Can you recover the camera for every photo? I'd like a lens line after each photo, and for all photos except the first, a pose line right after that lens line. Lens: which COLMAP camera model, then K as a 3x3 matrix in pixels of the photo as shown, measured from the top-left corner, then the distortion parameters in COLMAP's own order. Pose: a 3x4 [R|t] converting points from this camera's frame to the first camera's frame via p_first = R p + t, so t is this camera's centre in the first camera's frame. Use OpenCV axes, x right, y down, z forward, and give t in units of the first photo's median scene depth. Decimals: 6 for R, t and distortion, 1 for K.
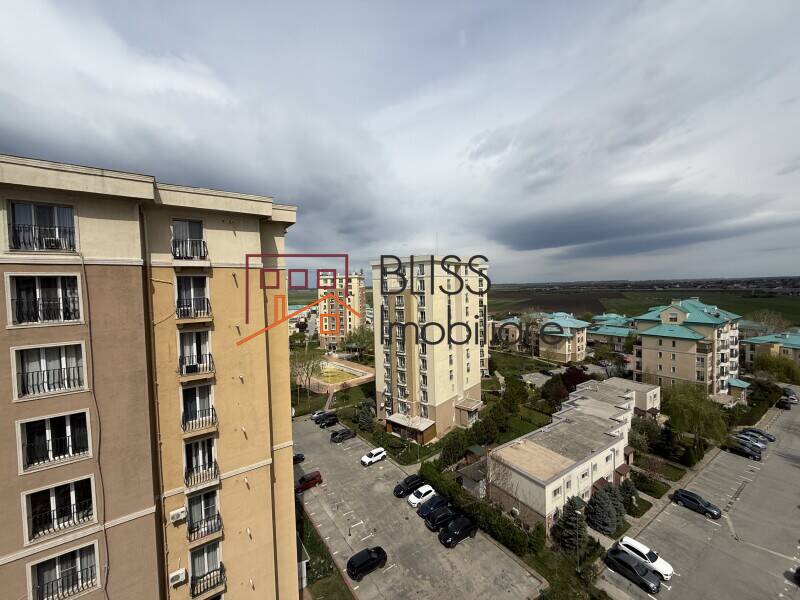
lens RADIAL K [[318.3, 0, 399.0], [0, 318.3, 299.5], [0, 0, 1]] dist [-0.001437, 0.000167]
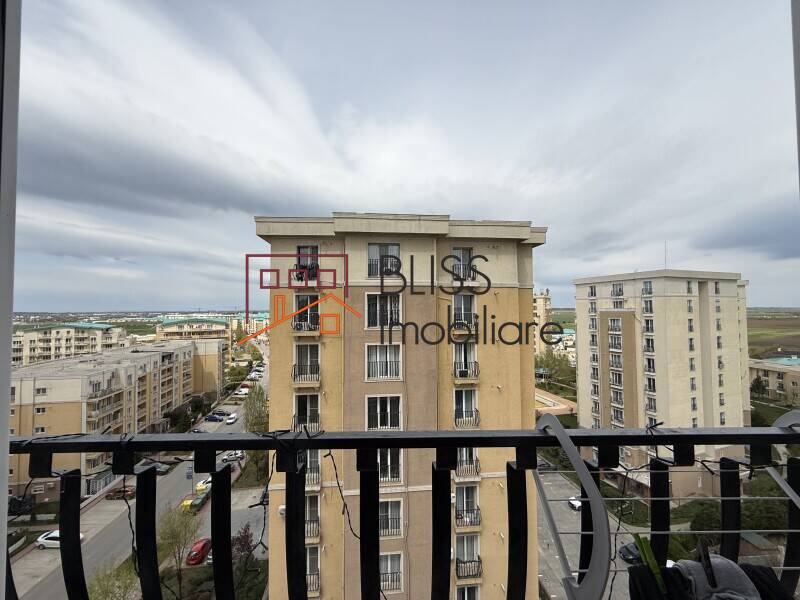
lens RADIAL K [[318.3, 0, 399.0], [0, 318.3, 299.5], [0, 0, 1]] dist [-0.001437, 0.000167]
pose [[0.865624, 0.003329, -0.500684, -0.146051], [-0.035870, 0.997821, -0.055381, 0.010431], [0.499409, 0.065898, 0.863857, -0.079958]]
